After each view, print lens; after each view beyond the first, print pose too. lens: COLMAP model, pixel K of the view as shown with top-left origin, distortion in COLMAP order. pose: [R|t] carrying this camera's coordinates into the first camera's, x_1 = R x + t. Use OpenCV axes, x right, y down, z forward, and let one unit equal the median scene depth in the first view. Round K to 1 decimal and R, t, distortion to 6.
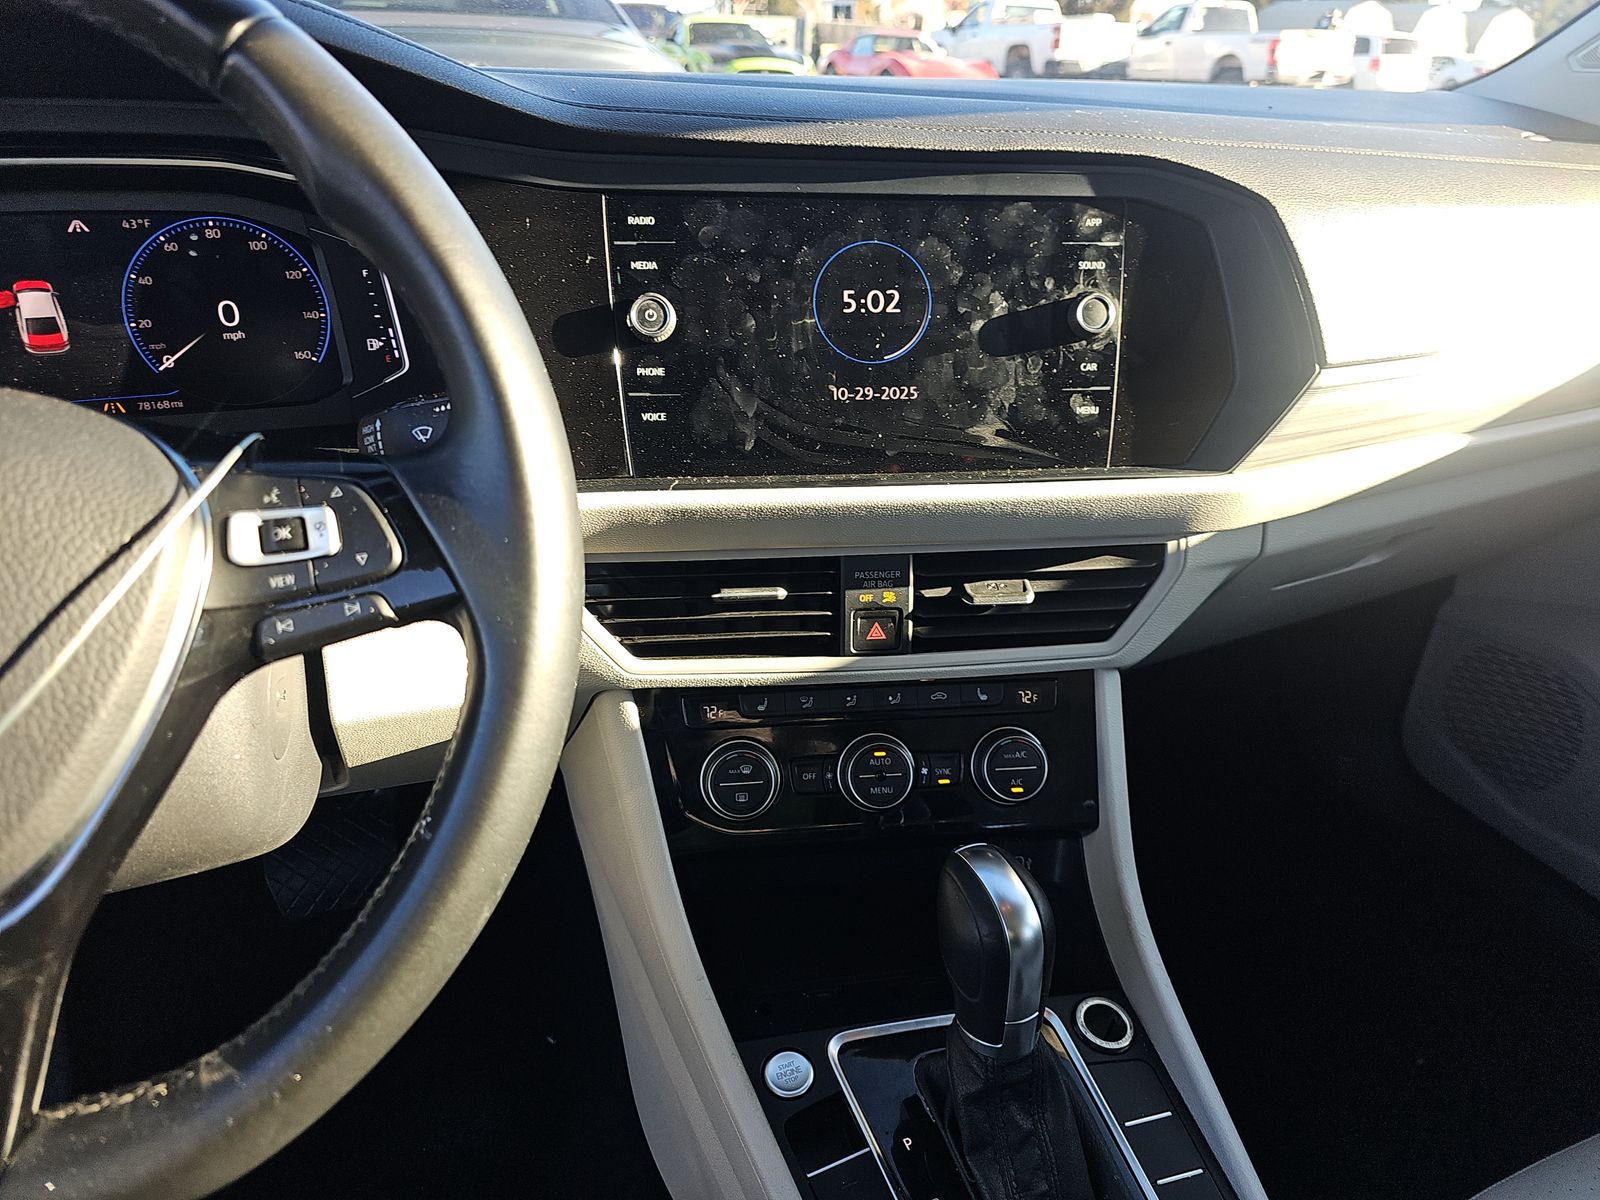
lens RADIAL K [[1036.9, 0, 733.0], [0, 1036.9, 565.4], [0, 0, 1]] dist [0.023008, -0.006015]
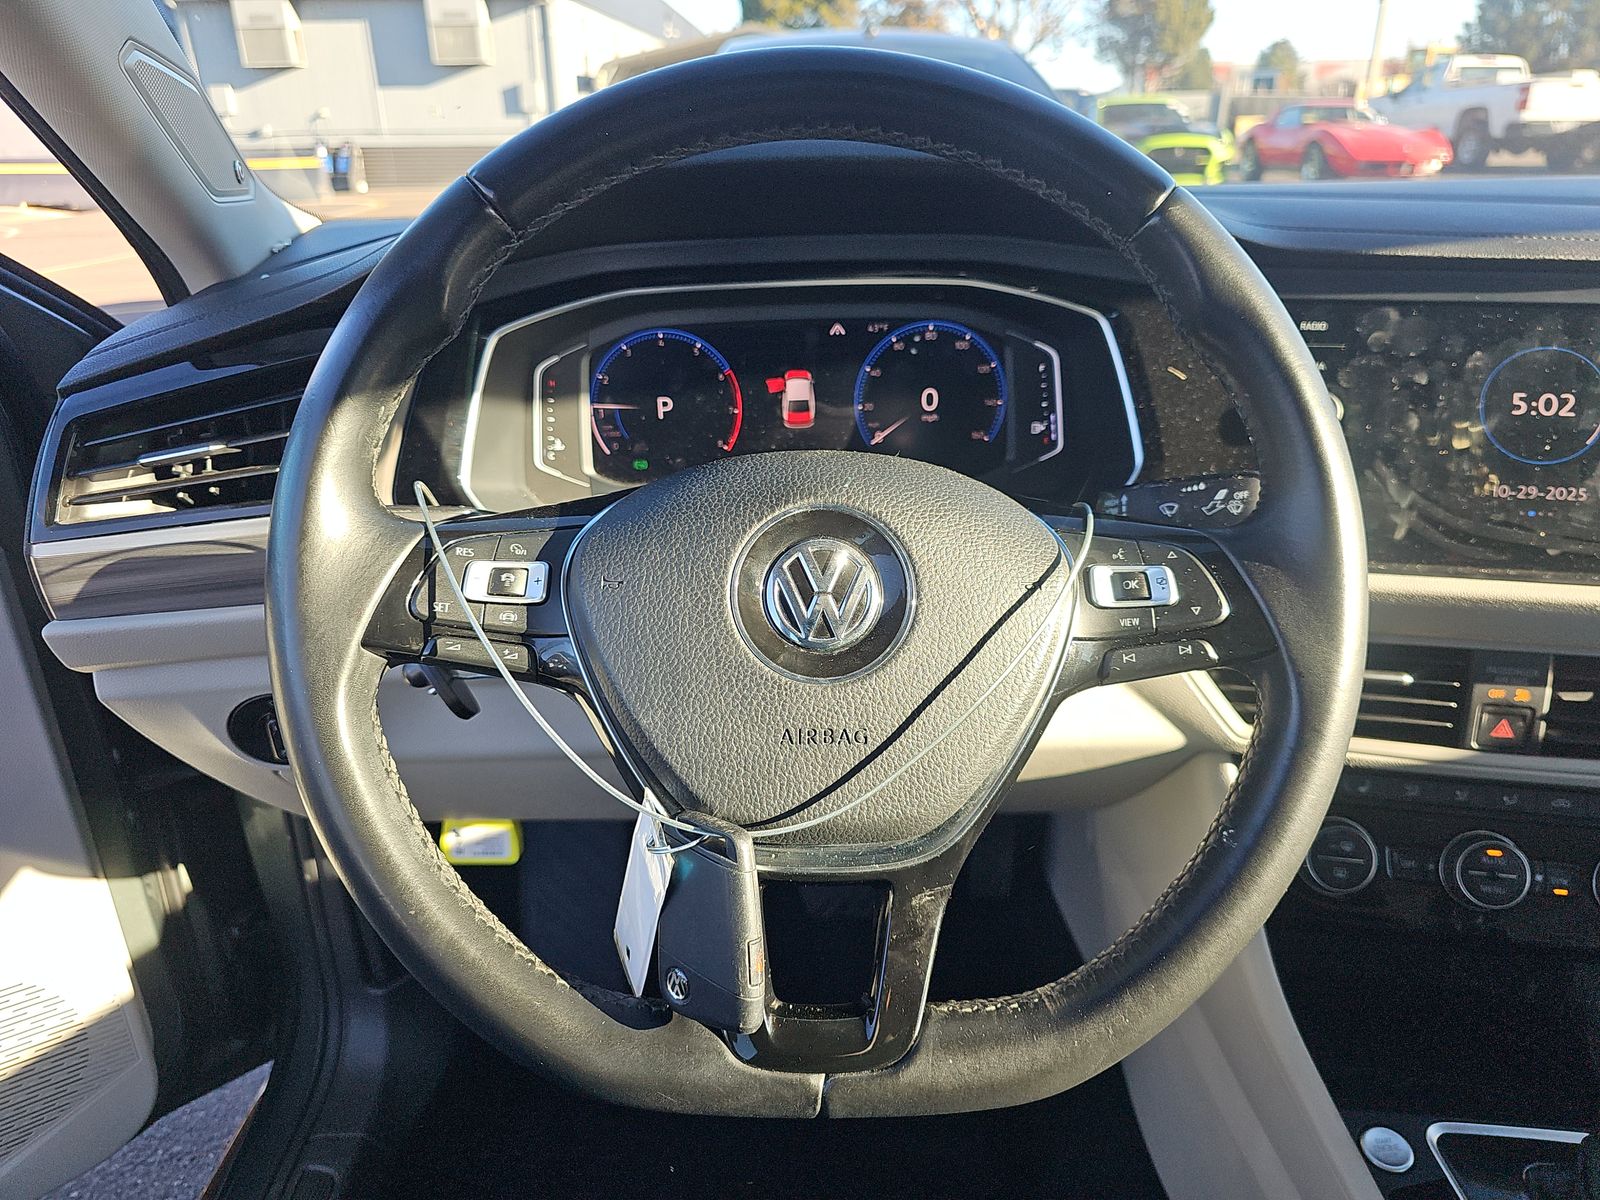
lens RADIAL K [[1028.7, 0, 791.0], [0, 1028.7, 576.4], [0, 0, 1]] dist [0.029865, -0.023583]
pose [[0.954274, 0.080786, -0.287809, -0.271753], [-0.097013, 0.994373, -0.042547, 0.030684], [0.282753, 0.068523, 0.956742, -0.181491]]
